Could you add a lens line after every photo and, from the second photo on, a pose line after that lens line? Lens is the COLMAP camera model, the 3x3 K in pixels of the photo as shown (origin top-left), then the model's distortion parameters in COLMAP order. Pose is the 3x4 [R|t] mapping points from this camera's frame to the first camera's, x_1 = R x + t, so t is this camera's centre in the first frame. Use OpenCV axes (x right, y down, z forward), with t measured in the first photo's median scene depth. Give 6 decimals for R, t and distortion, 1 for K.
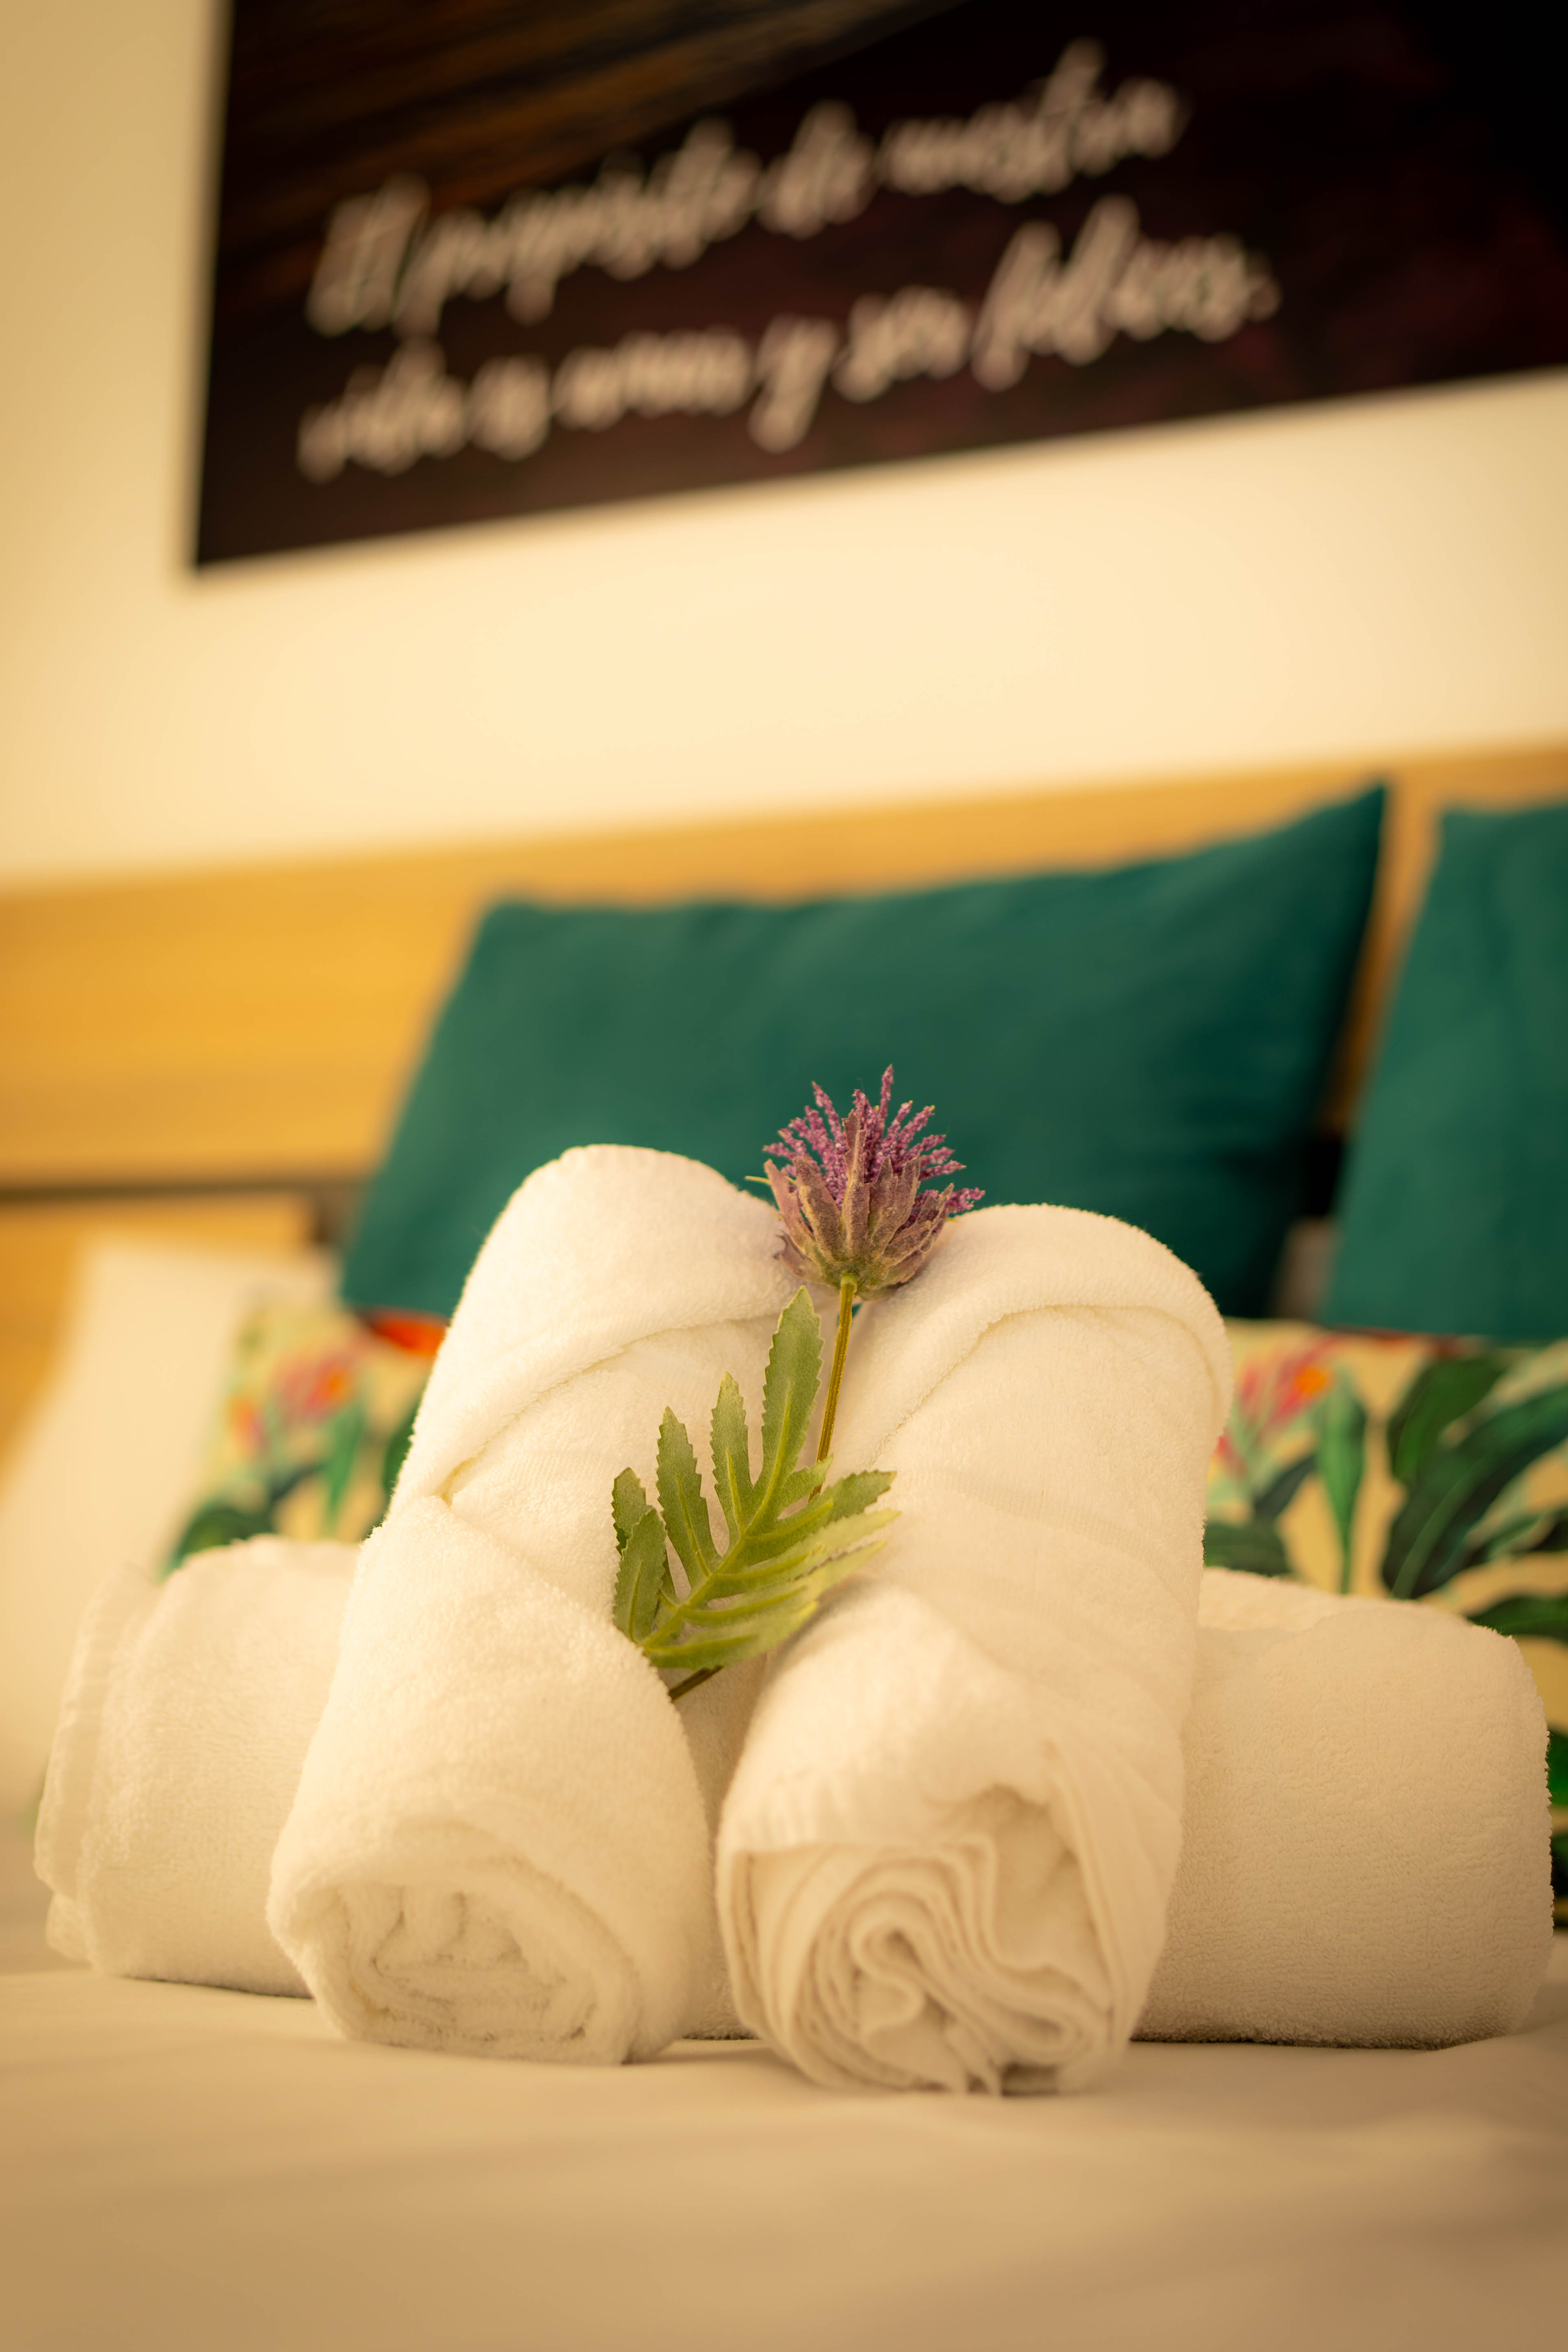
lens RADIAL K [[3921.4, 0, 784.0], [0, 3921.4, 1176.0], [0, 0, 1]] dist [0.042723, 0.064741]
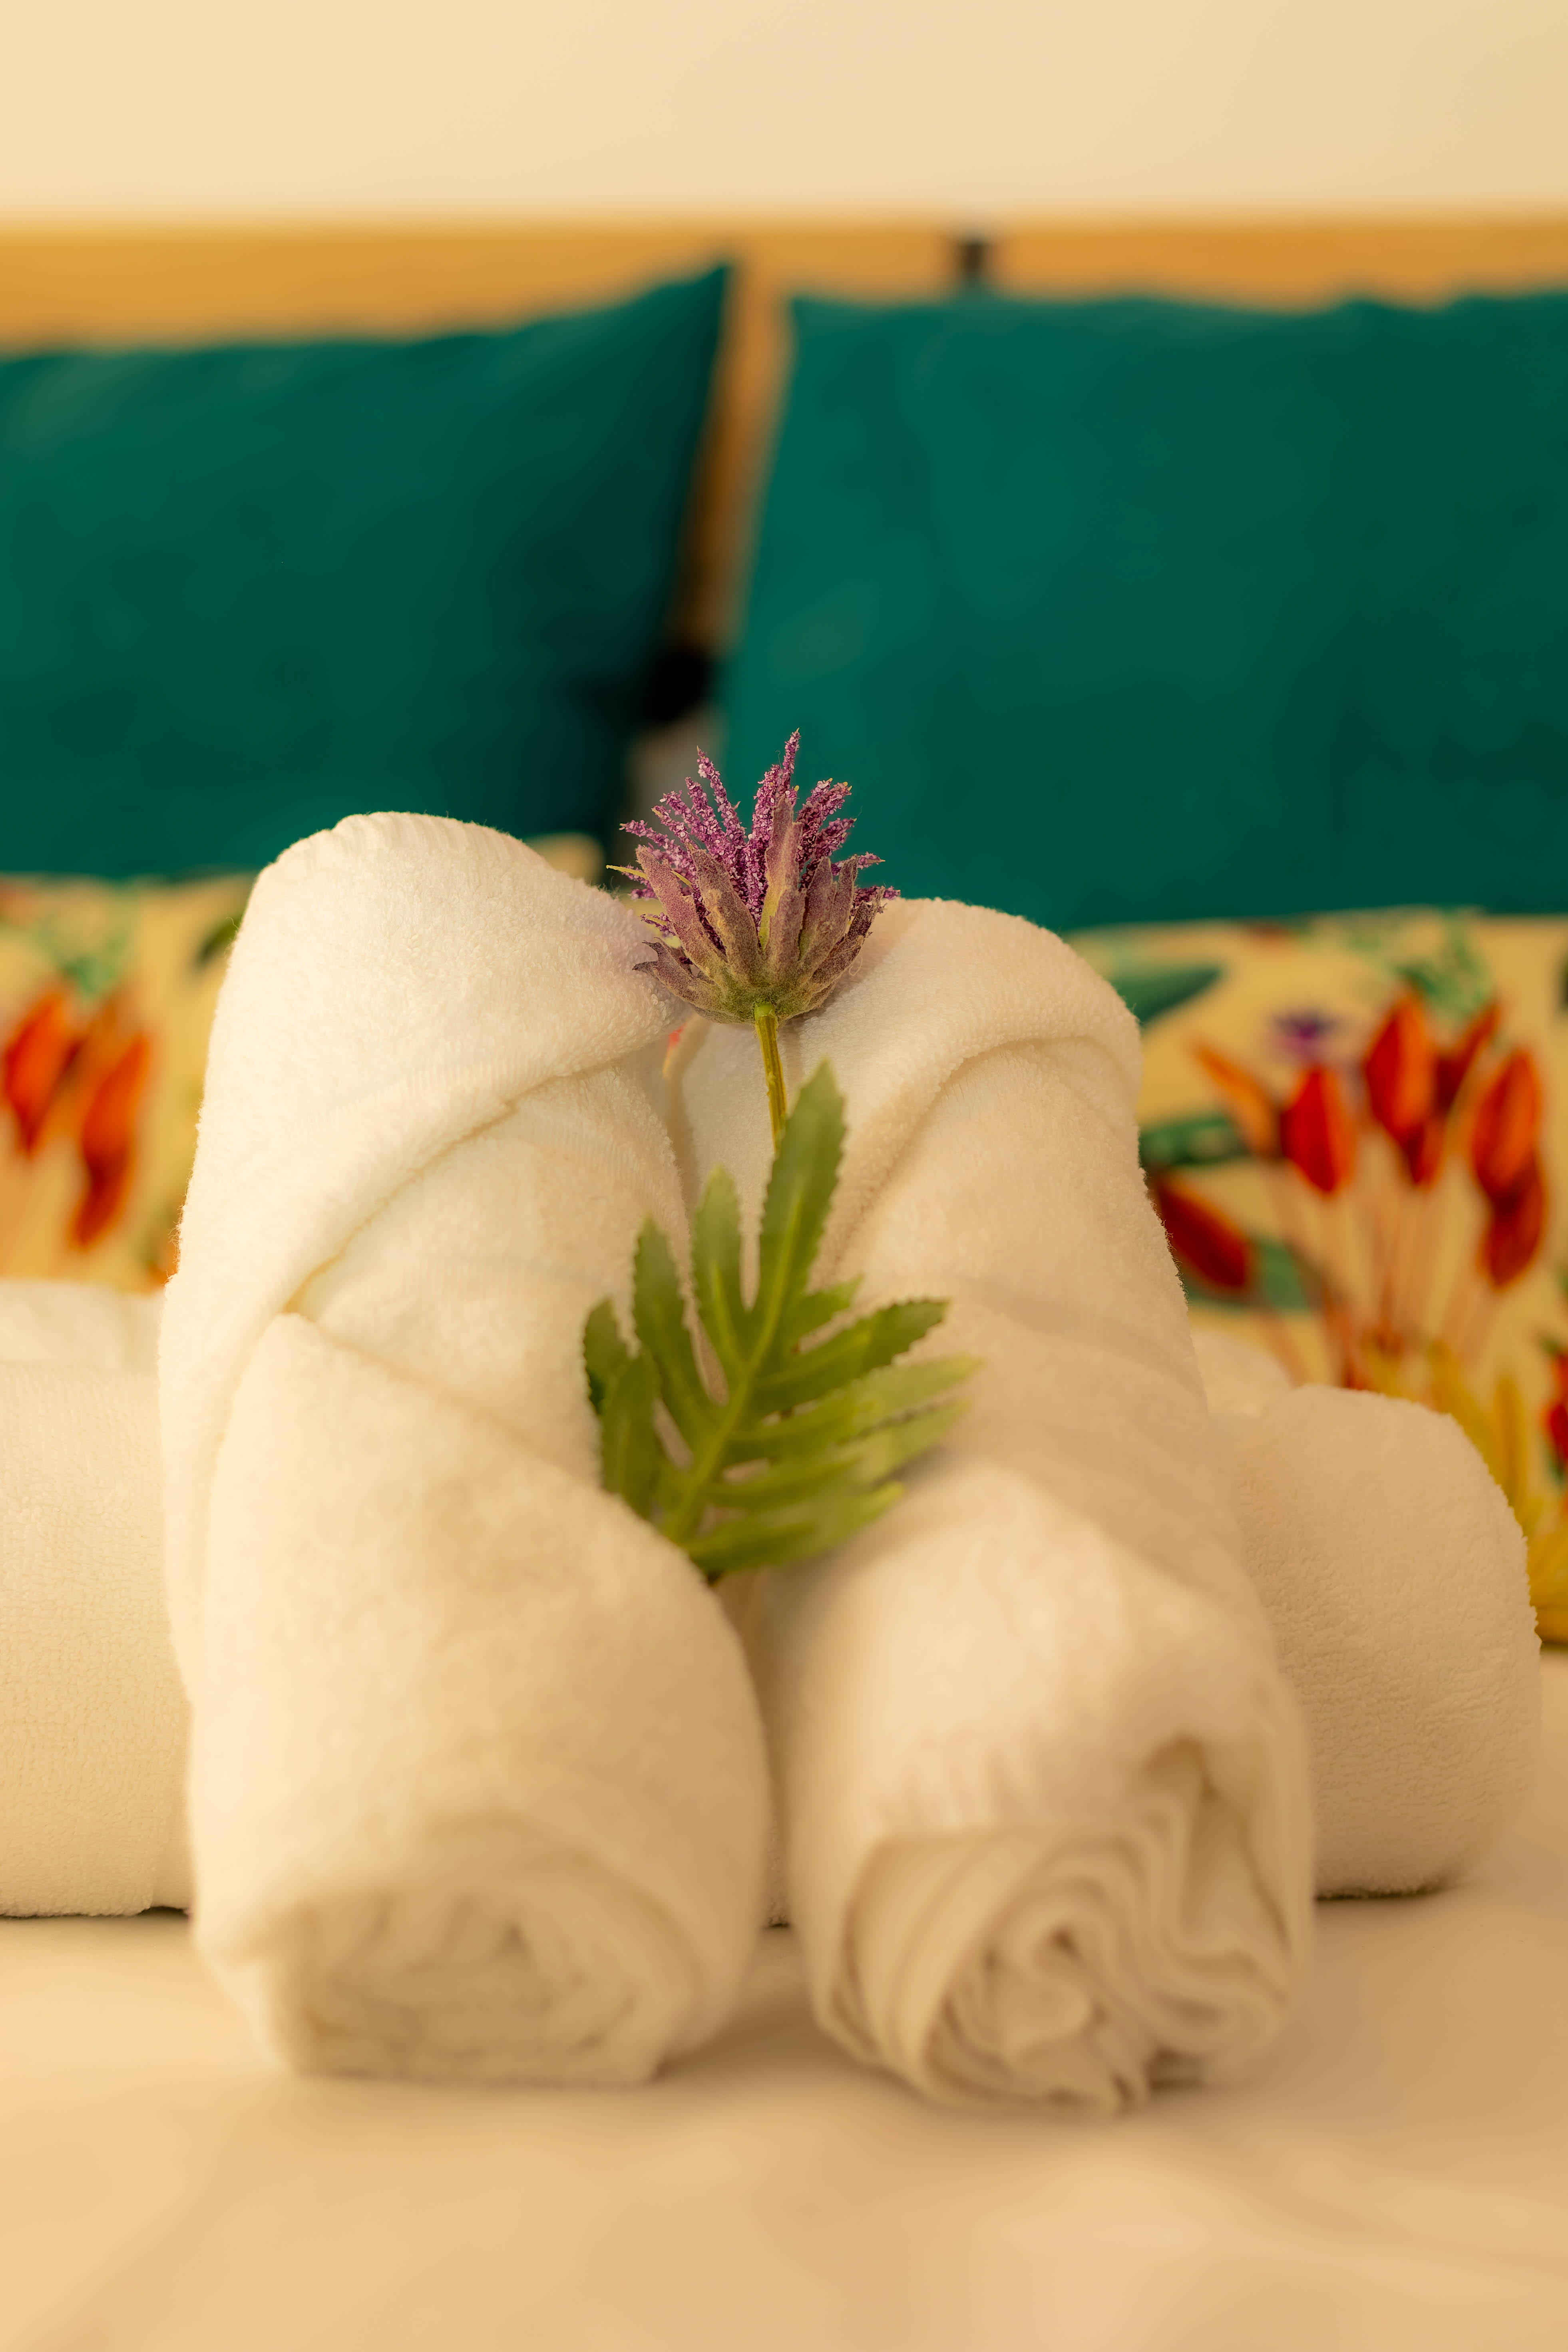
lens RADIAL K [[3921.4, 0, 784.0], [0, 3921.4, 1176.0], [0, 0, 1]] dist [0.042723, 0.064741]
pose [[0.952509, -0.009558, 0.304361, -0.235795], [-0.038225, 0.987848, 0.150649, -0.063745], [-0.302102, -0.155129, 0.940569, 0.275129]]
